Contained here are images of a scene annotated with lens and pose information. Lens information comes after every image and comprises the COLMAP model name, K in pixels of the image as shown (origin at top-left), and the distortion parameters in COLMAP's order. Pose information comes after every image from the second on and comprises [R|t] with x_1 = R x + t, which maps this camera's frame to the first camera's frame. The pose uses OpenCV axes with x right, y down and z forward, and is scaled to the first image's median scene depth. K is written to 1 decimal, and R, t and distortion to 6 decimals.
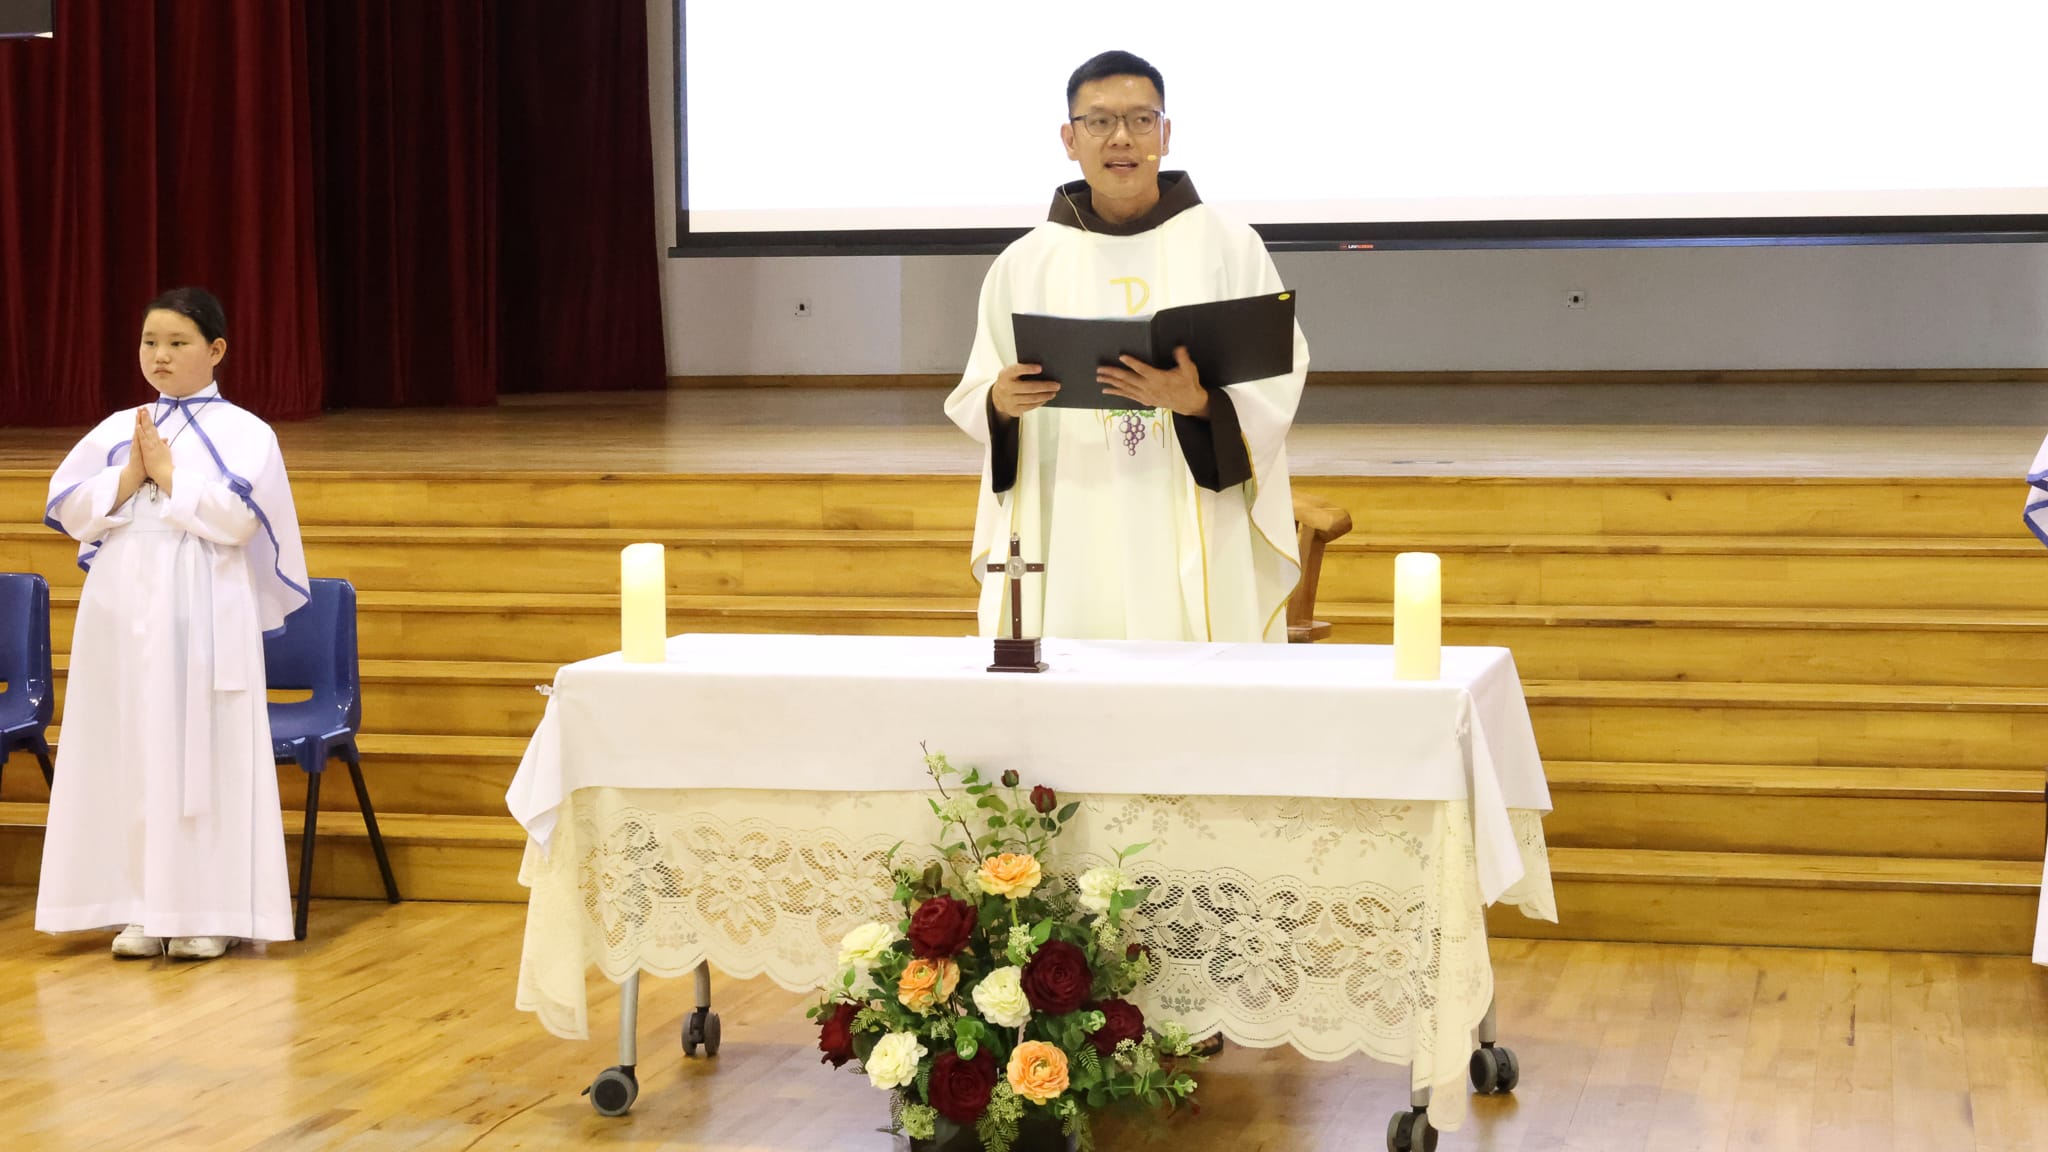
lens RADIAL K [[3556.2, 0, 1024.0], [0, 3556.2, 576.0], [0, 0, 1]] dist [0.021396, 0.068607]
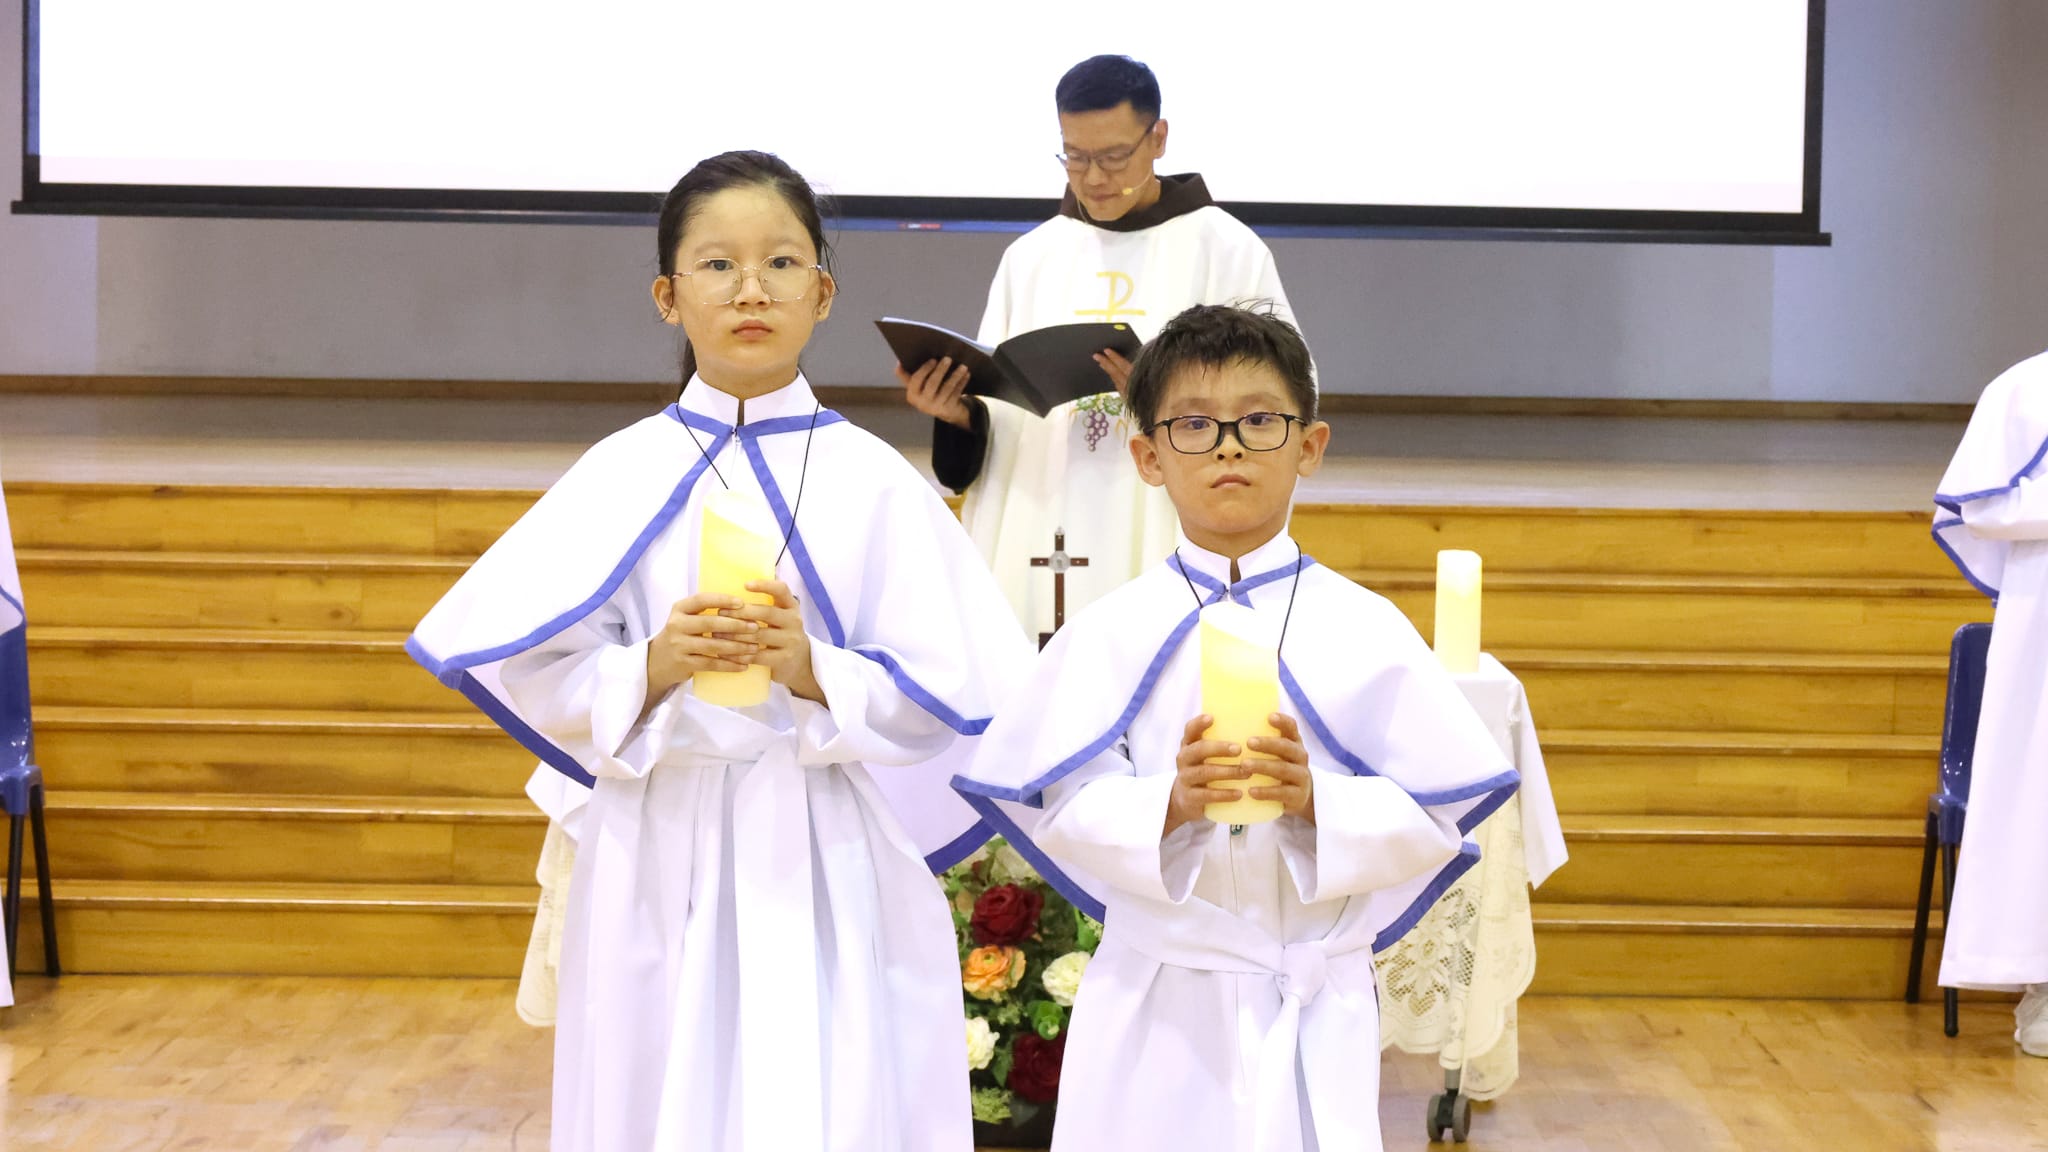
lens RADIAL K [[6182.9, 0, 1024.0], [0, 6182.9, 576.0], [0, 0, 1]] dist [-0.040984, -0.149911]
pose [[0.968621, 0.013016, 0.248202, -0.305437], [-0.005826, 0.999542, -0.029682, 0.036674], [-0.248474, 0.027305, 0.968254, -0.471051]]
